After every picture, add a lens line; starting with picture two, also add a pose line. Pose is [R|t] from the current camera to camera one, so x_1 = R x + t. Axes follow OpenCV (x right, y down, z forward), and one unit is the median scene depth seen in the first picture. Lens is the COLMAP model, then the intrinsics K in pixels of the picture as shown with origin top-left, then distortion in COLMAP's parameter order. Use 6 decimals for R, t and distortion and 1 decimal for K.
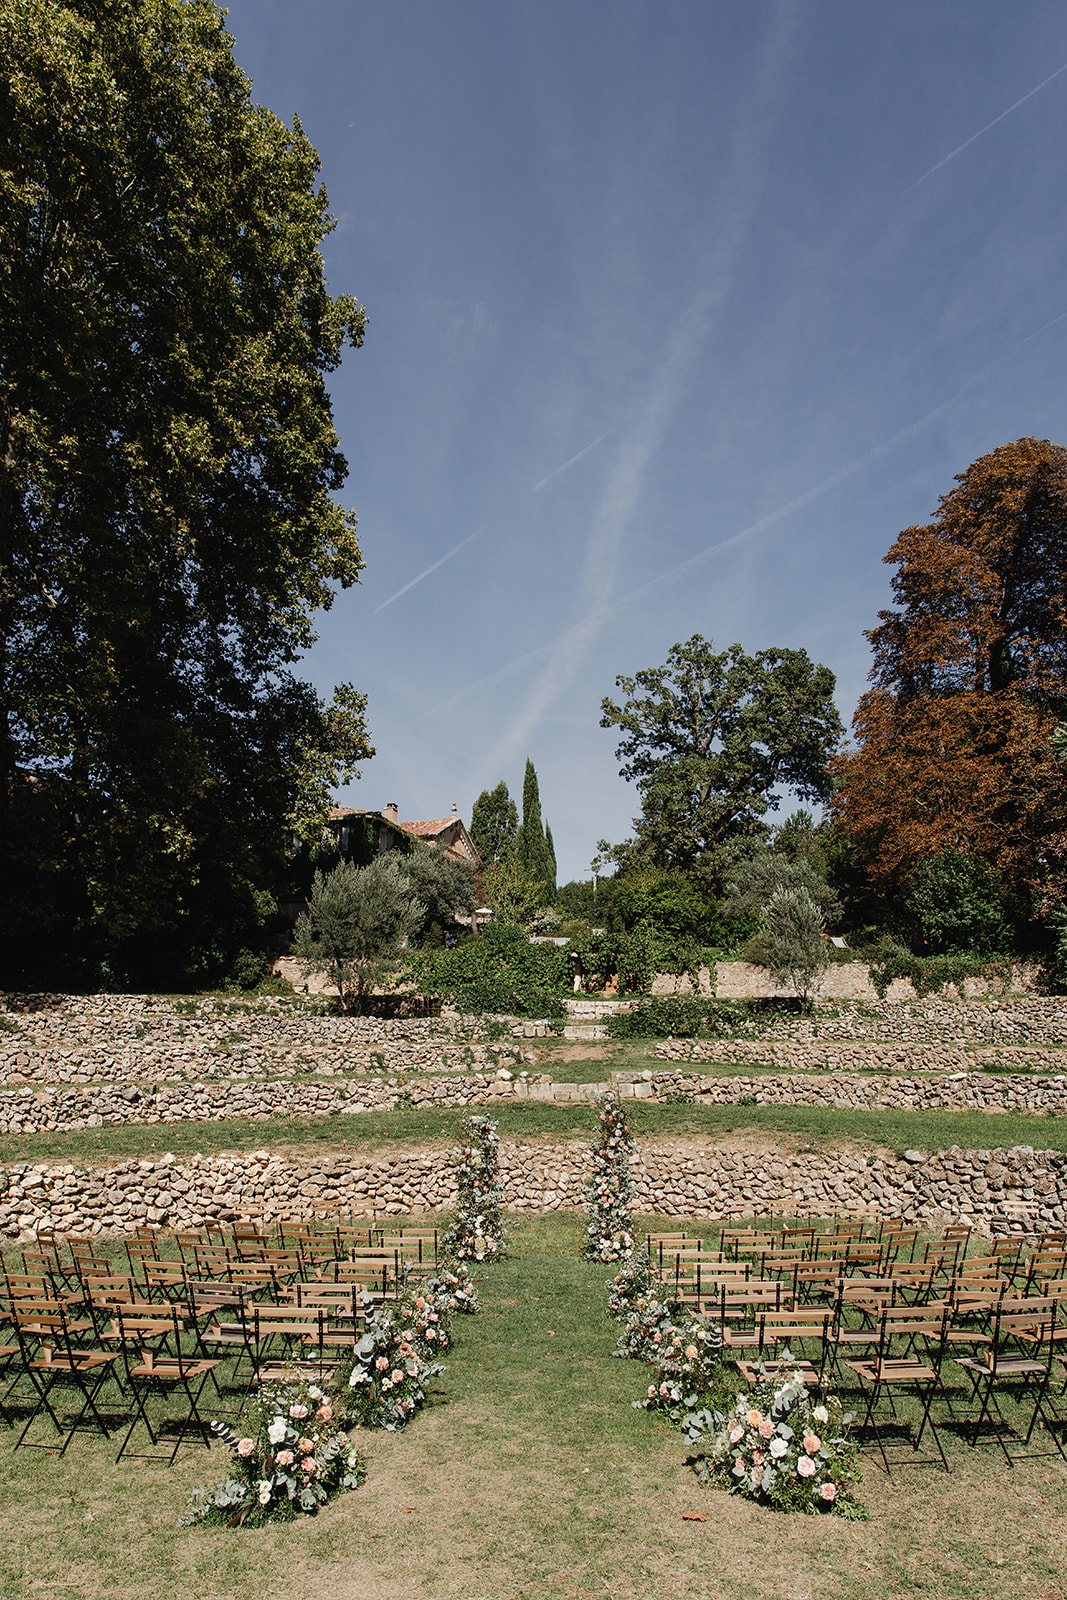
lens RADIAL K [[1457.2, 0, 533.8], [0, 1457.2, 861.5], [0, 0, 1]] dist [0.017474, 0.006091]
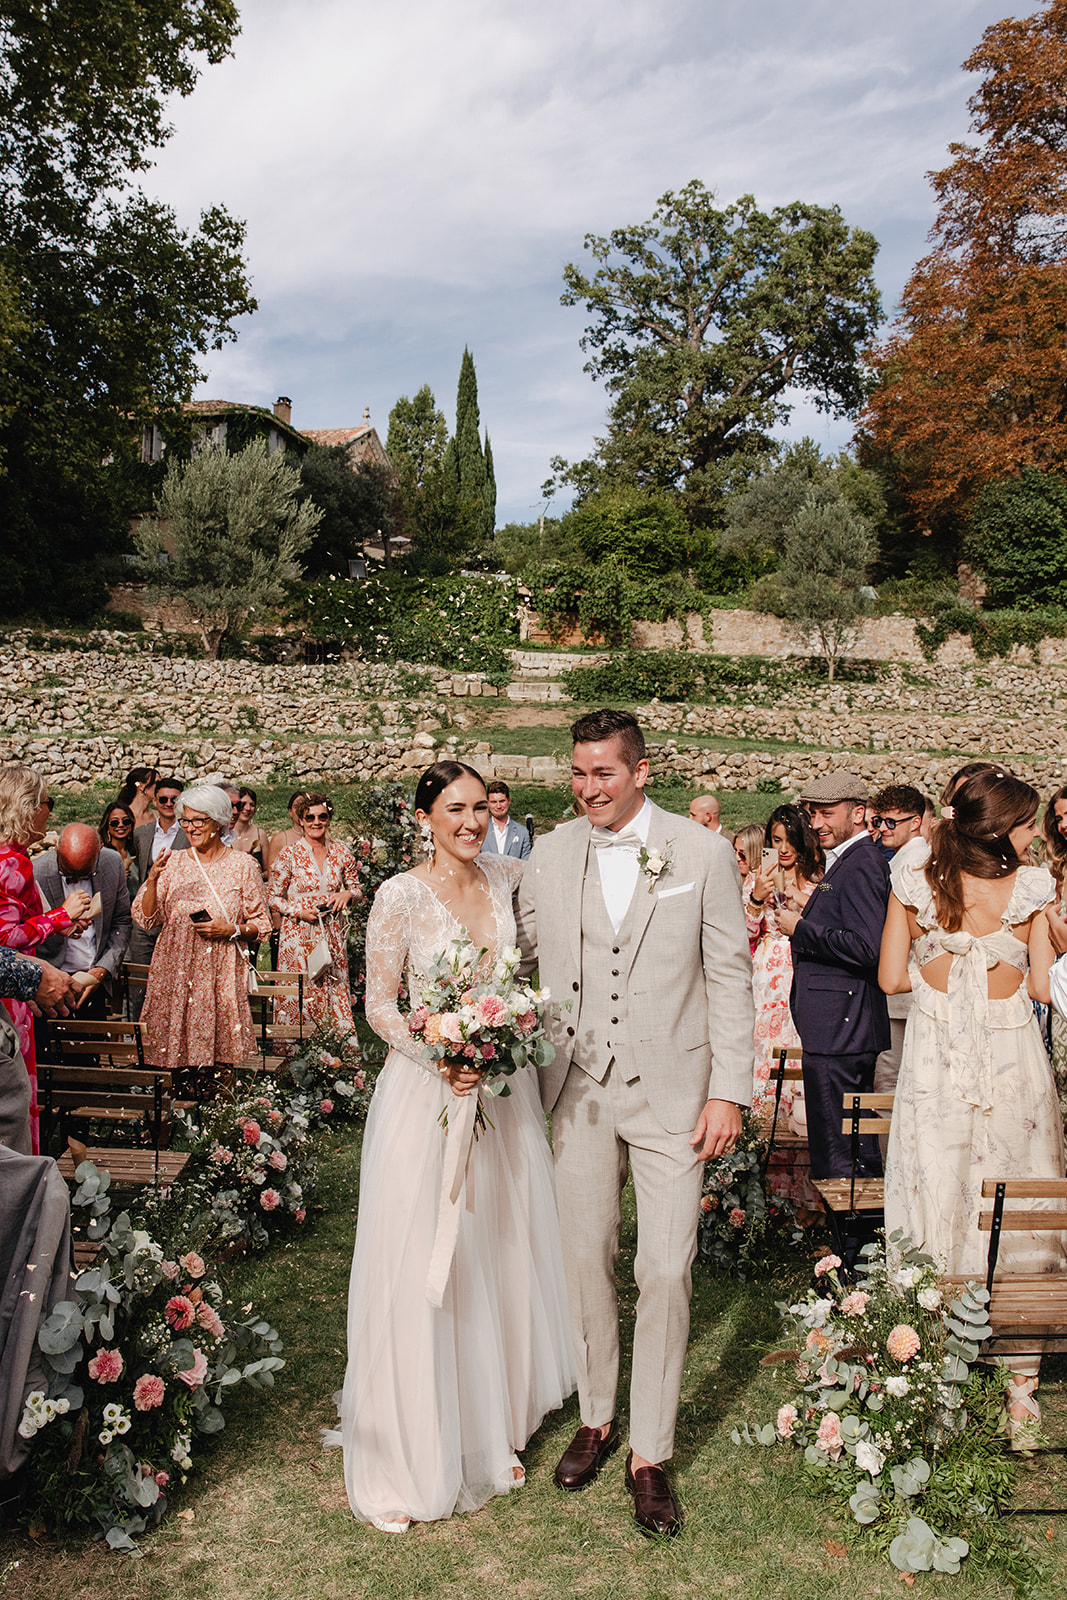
lens RADIAL K [[1457.2, 0, 533.8], [0, 1457.2, 861.5], [0, 0, 1]] dist [0.017474, 0.006091]
pose [[0.997670, 0.030890, 0.060837, -0.007329], [-0.042421, 0.979187, 0.198476, 0.051139], [-0.053440, -0.200595, 0.978216, 0.244785]]
